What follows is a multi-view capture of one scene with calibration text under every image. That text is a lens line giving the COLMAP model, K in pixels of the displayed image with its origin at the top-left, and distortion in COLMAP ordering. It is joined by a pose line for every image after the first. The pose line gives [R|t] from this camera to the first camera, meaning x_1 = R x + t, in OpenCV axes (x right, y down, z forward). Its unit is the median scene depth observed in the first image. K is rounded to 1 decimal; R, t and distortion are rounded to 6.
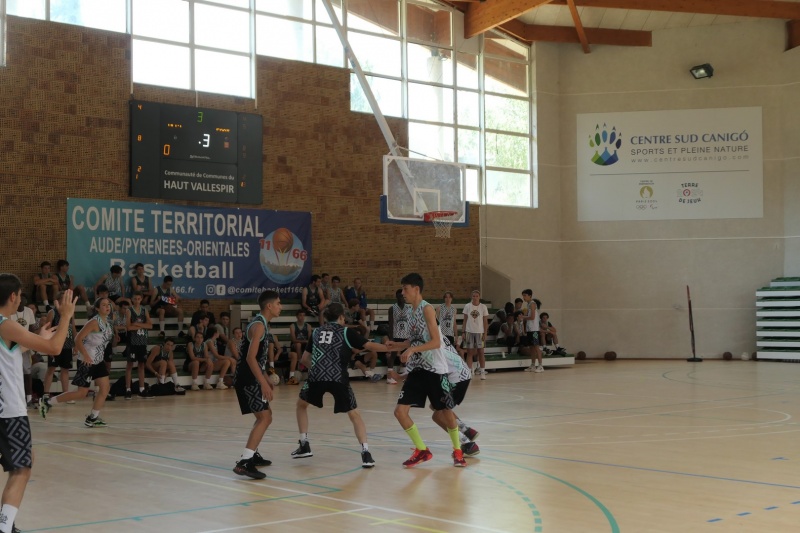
lens RADIAL K [[1190.9, 0, 400.0], [0, 1190.9, 266.5], [0, 0, 1]] dist [-0.006387, 0.066615]
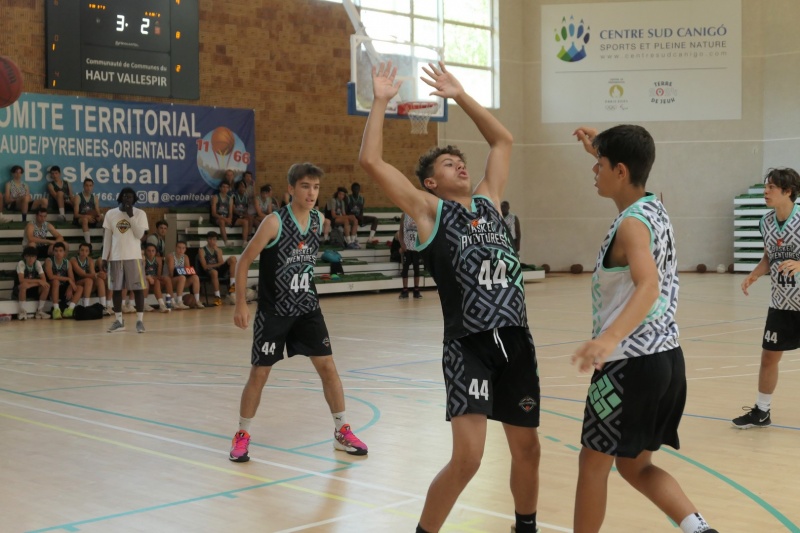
lens RADIAL K [[1181.4, 0, 400.0], [0, 1181.4, 266.5], [0, 0, 1]] dist [0.013409, -0.094455]
pose [[0.997800, -0.005008, 0.066112, -0.025814], [0.000111, 0.997268, 0.073864, 0.006178], [-0.066301, -0.073694, 0.995075, 0.111252]]
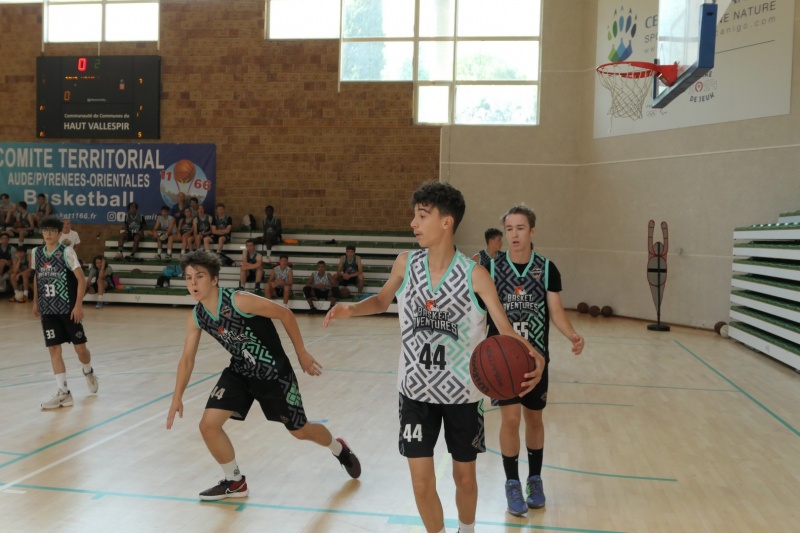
lens RADIAL K [[824.7, 0, 400.5], [0, 824.7, 274.7], [0, 0, 1]] dist [-0.020662, 0.006382]
pose [[0.649112, 0.061817, -0.758177, 0.601751], [-0.003138, 0.996902, 0.078595, 0.012020], [0.760686, -0.048638, 0.647295, 0.671522]]
